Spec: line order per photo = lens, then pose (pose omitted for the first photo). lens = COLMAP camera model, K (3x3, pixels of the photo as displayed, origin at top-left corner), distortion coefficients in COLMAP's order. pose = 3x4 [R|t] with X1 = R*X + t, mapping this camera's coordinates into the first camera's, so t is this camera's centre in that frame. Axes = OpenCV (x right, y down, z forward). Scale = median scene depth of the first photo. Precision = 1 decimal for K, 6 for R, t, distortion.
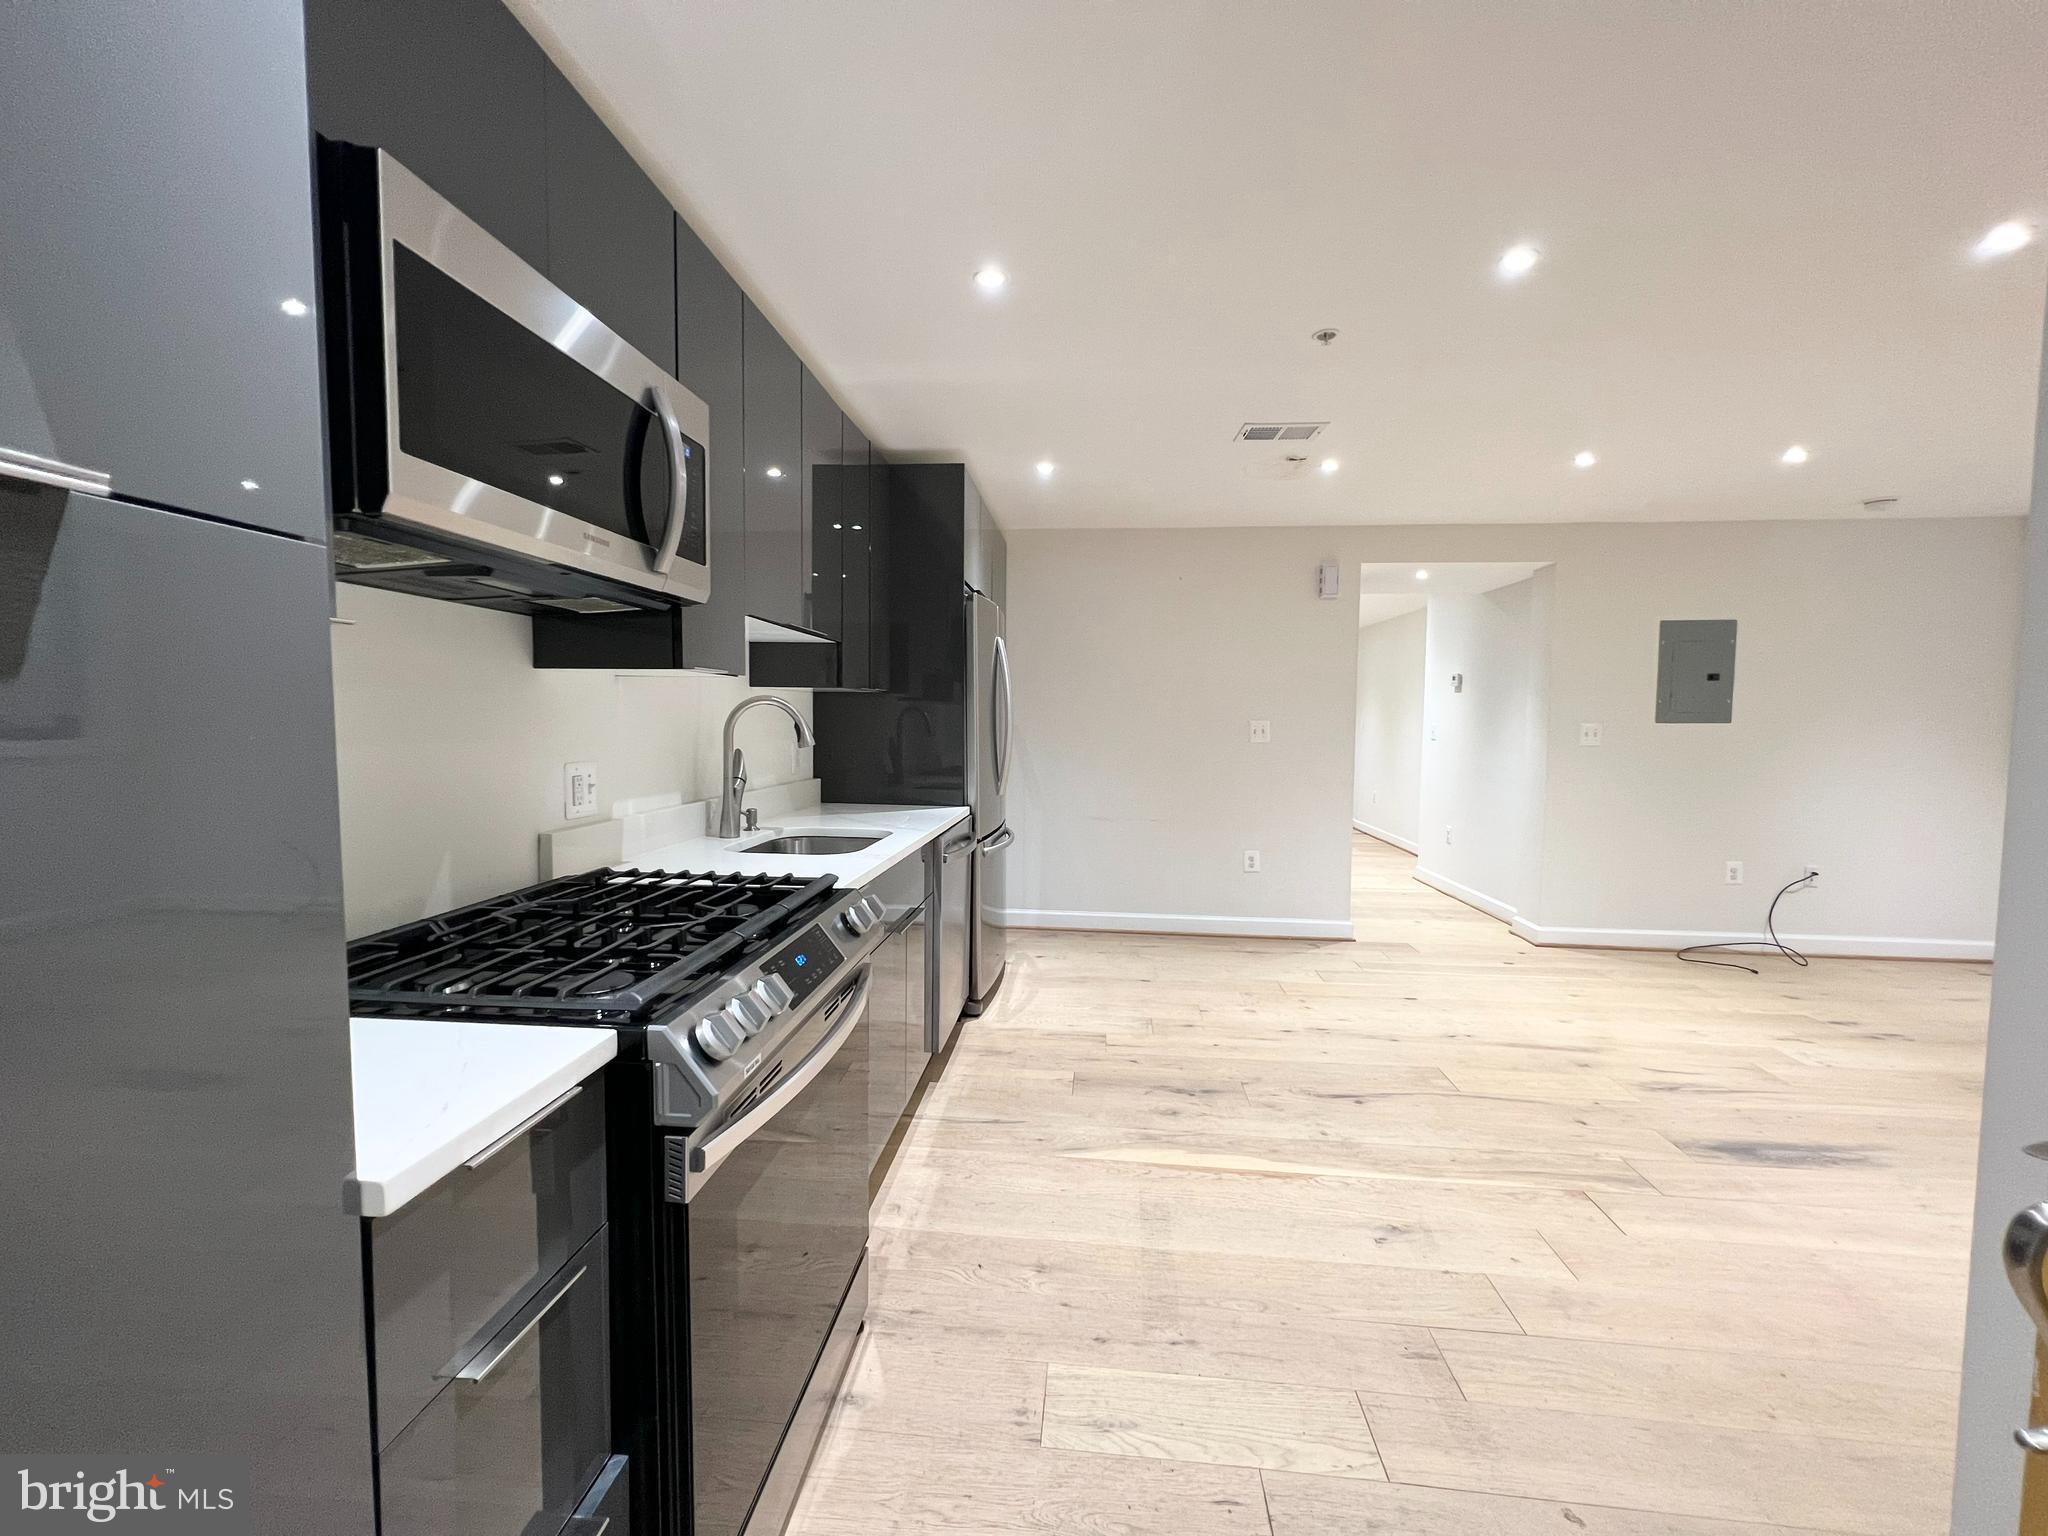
lens RADIAL K [[824.8, 0, 1021.5], [0, 824.8, 771.4], [0, 0, 1]] dist [0.001359, 0.000330]
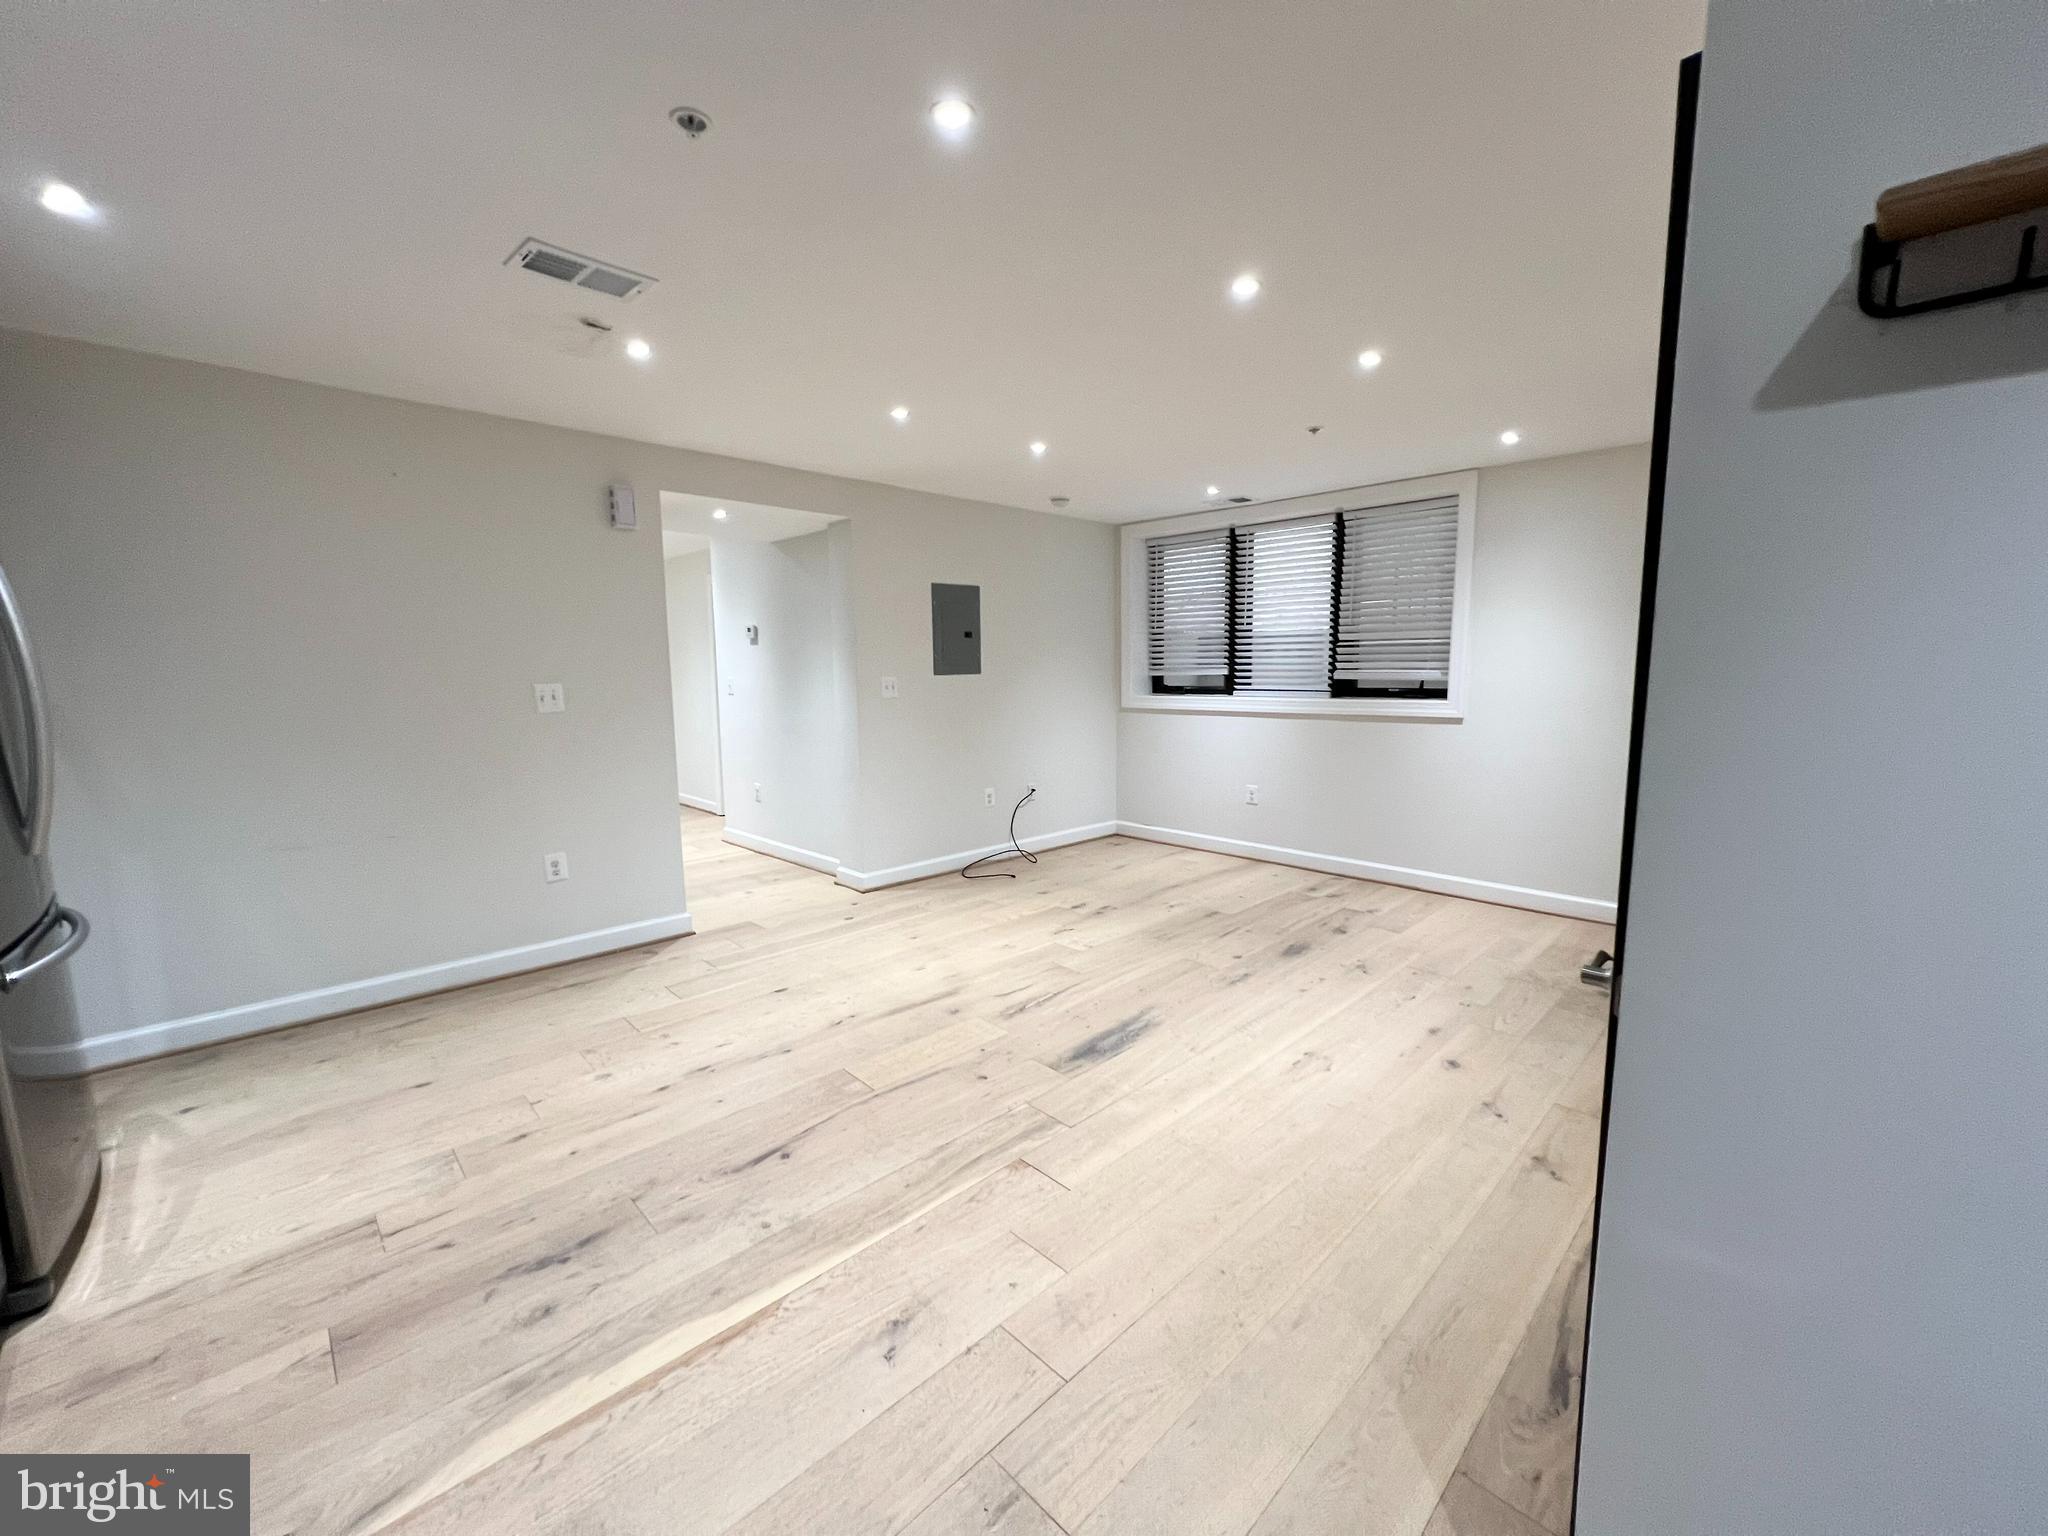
lens RADIAL K [[816.3, 0, 1024.0], [0, 816.3, 768.0], [0, 0, 1]] dist [0.000163, -0.000386]
pose [[0.641957, -0.110989, 0.758665, -0.011199], [0.062260, 0.993746, 0.092698, -0.038260], [-0.764208, -0.012274, 0.644853, 0.256194]]
